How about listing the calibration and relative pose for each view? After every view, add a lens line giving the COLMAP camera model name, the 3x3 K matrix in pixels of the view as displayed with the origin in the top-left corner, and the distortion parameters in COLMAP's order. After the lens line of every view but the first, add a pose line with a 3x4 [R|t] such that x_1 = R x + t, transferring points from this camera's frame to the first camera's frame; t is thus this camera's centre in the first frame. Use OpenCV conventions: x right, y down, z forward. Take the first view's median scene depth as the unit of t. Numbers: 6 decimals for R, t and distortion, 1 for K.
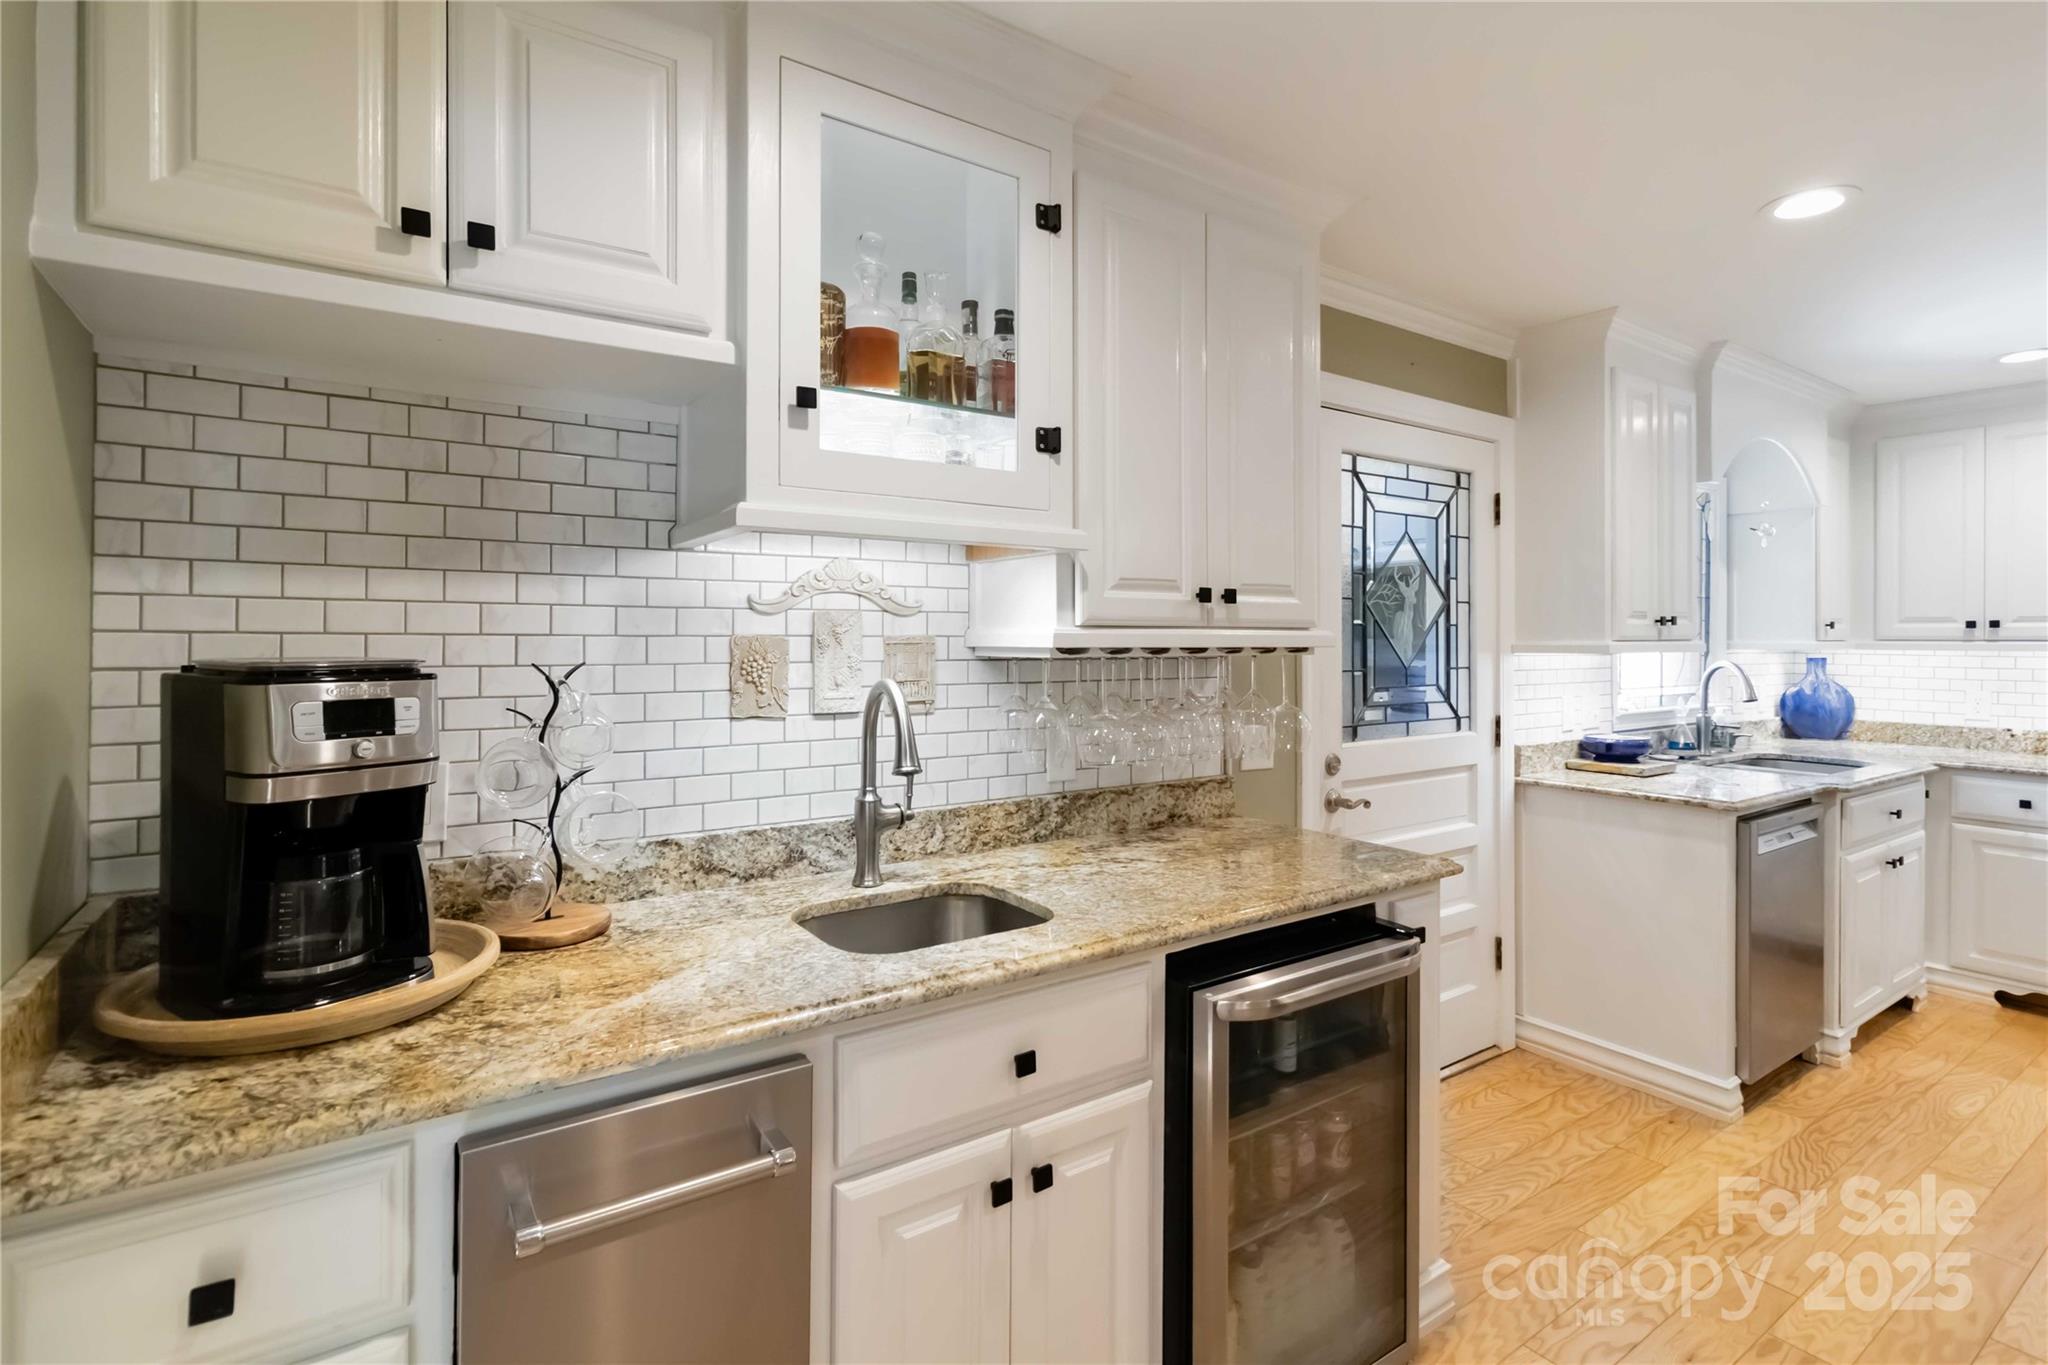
lens RADIAL K [[963.4, 0, 1020.7], [0, 963.4, 637.4], [0, 0, 1]] dist [0.001856, 0.000413]
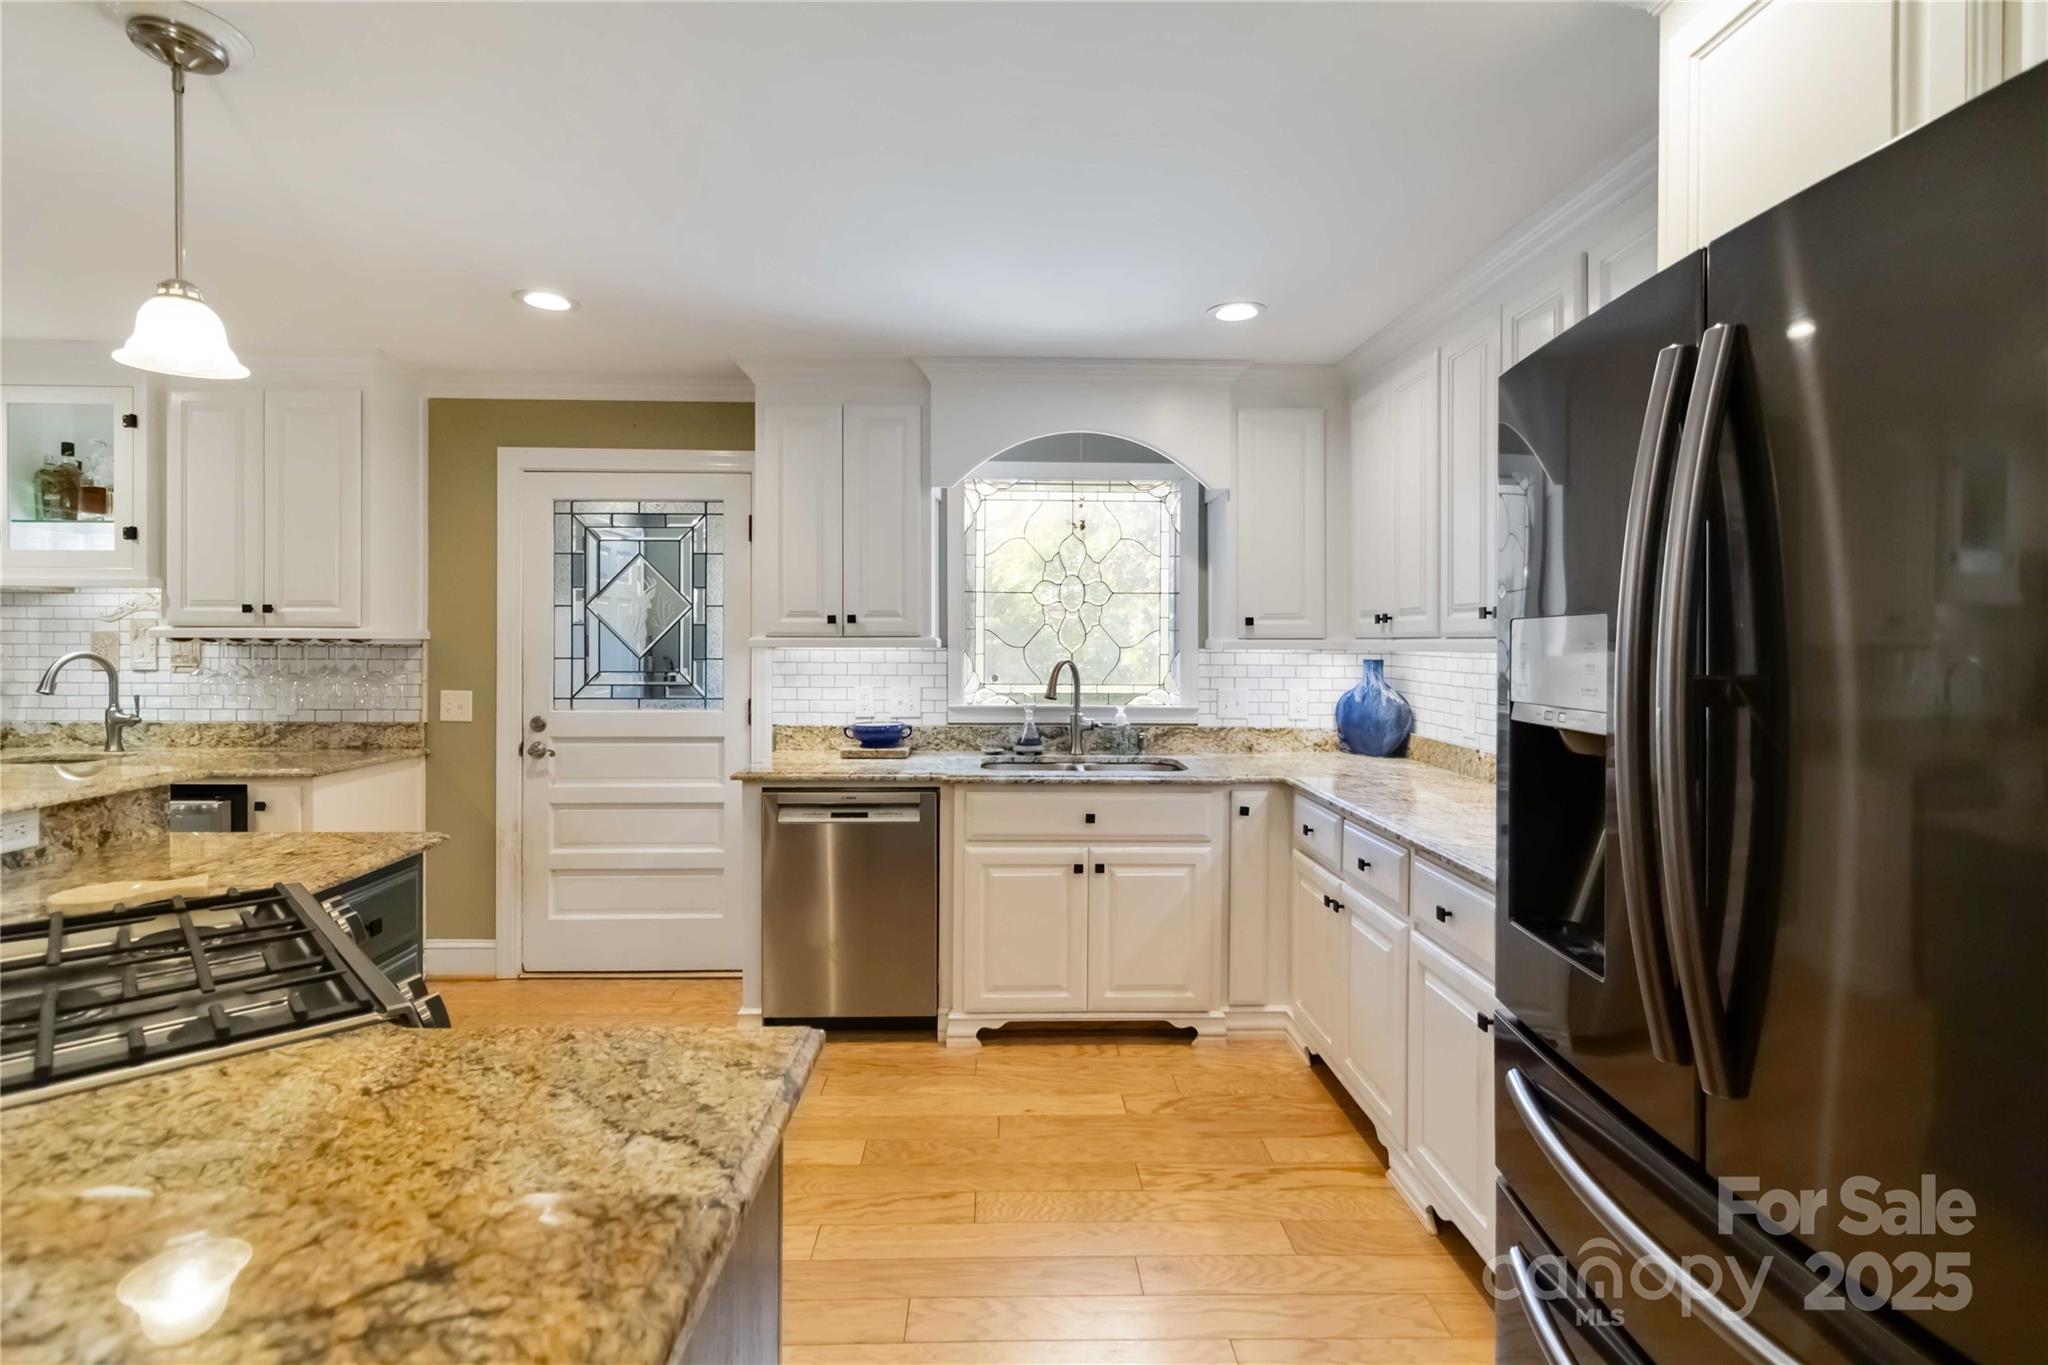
lens RADIAL K [[951.7, 0, 1022.4], [0, 951.7, 647.7], [0, 0, 1]] dist [0.000759, 0.000379]
pose [[0.843829, 0.005753, -0.536581, 1.476849], [-0.002331, 0.999972, 0.007056, 0.007816], [0.536606, -0.004703, 0.843820, 0.182844]]
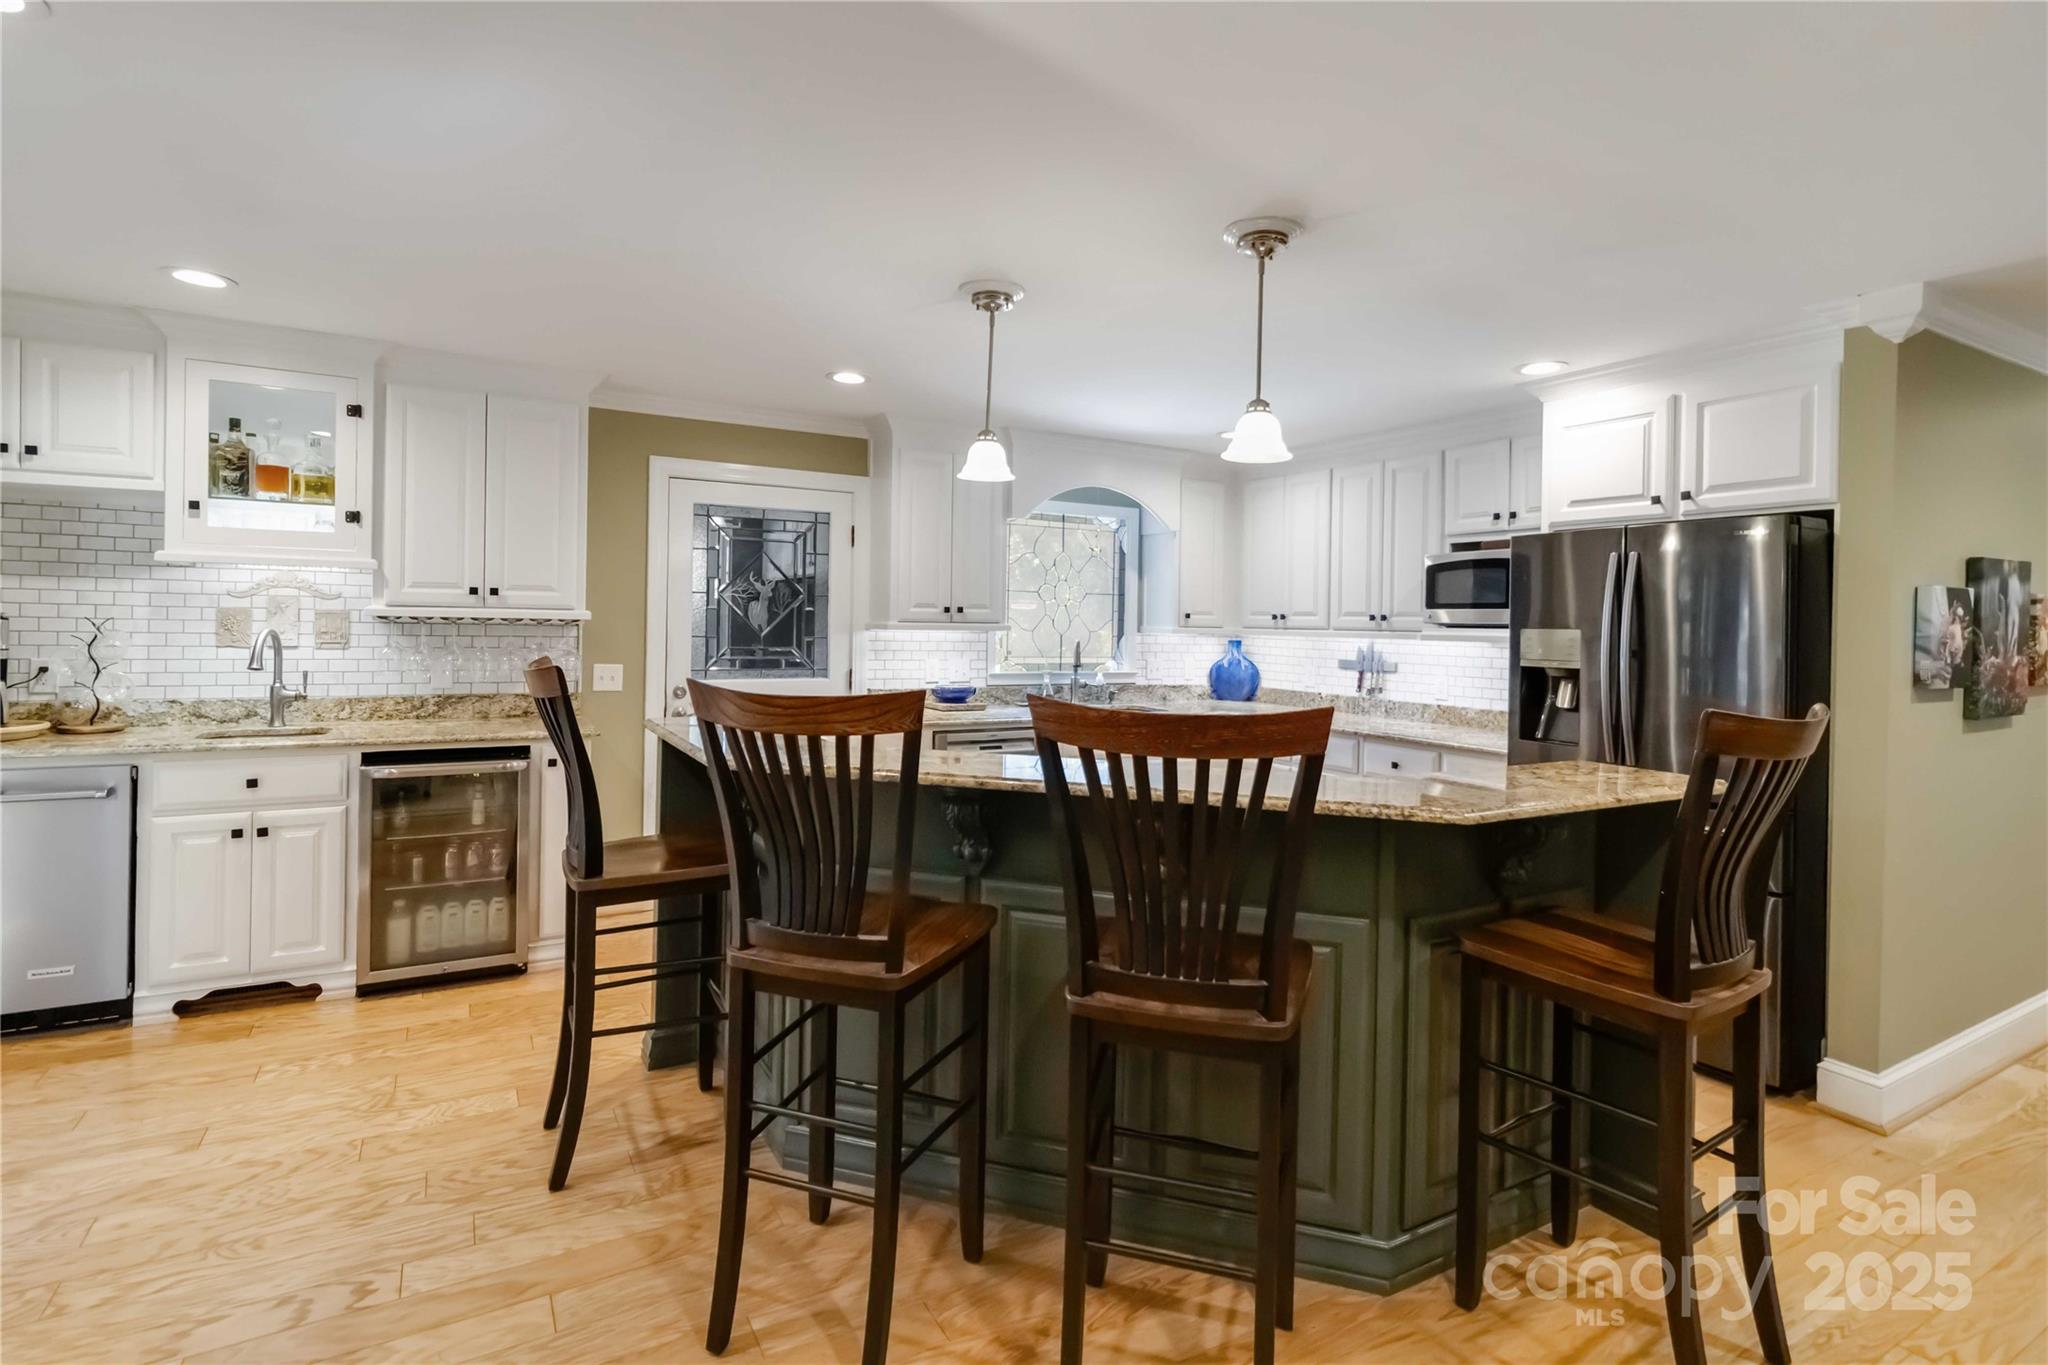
lens RADIAL K [[982.4, 0, 1023.2], [0, 982.4, 631.8], [0, 0, 1]] dist [0.000505, 0.001000]
pose [[0.996762, 0.017764, -0.078416, 0.928267], [-0.017028, 0.999805, 0.010049, 0.000139], [0.078580, -0.008682, 0.996870, -0.574247]]
